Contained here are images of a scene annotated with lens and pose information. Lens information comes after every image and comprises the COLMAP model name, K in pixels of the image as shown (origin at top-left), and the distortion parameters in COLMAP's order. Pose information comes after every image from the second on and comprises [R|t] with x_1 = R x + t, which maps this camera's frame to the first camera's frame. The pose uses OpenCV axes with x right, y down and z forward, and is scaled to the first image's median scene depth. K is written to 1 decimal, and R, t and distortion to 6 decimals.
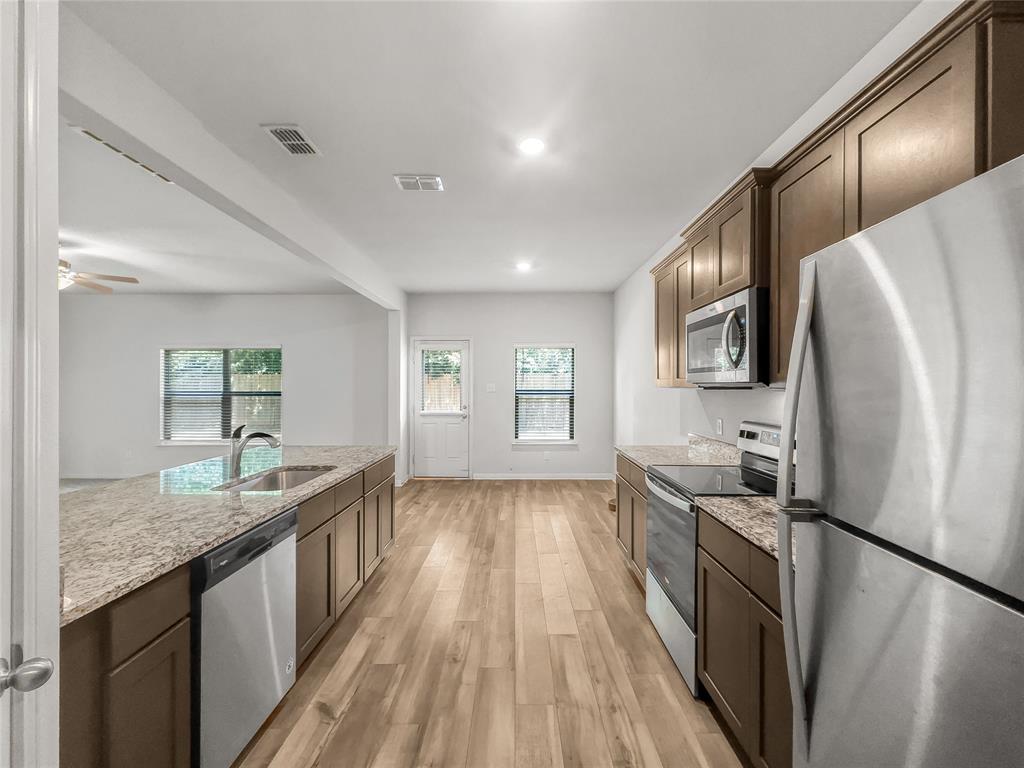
lens RADIAL K [[452.8, 0, 510.6], [0, 452.8, 384.3], [0, 0, 1]] dist [-0.000111, -0.000010]
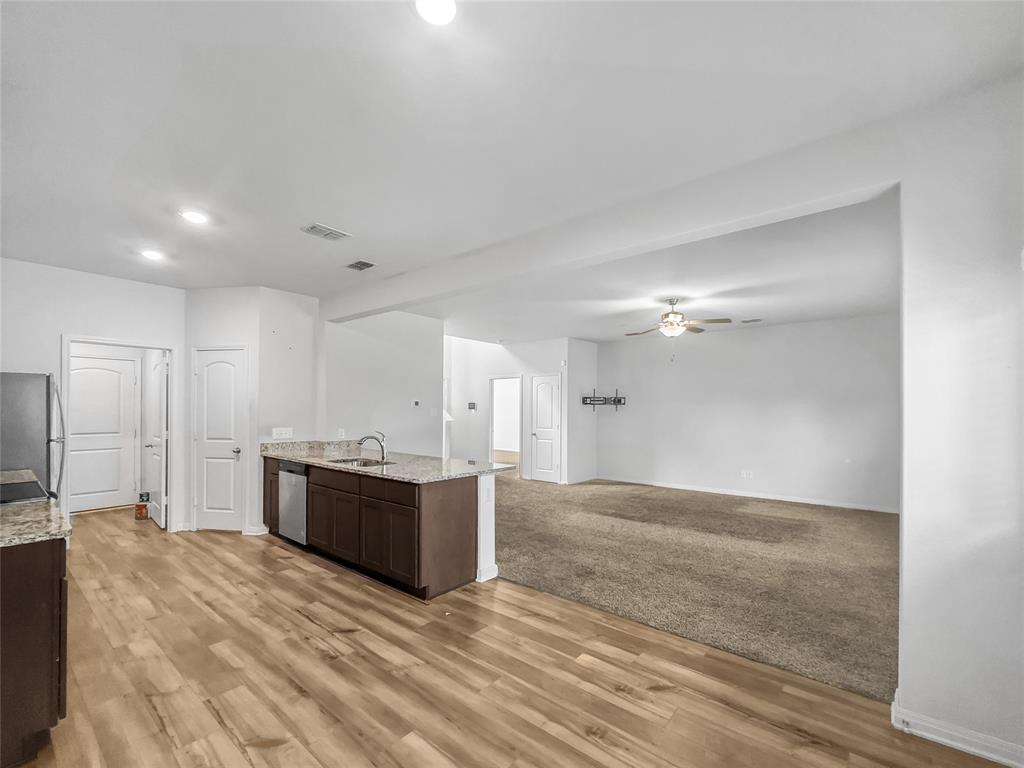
lens RADIAL K [[444.5, 0, 514.1], [0, 444.5, 404.6], [0, 0, 1]] dist [0.000804, -0.000066]
pose [[-0.628442, -0.014479, -0.777721, 0.170498], [-0.003877, 0.999873, -0.015482, 0.001919], [0.777846, -0.006715, -0.628419, 0.939145]]
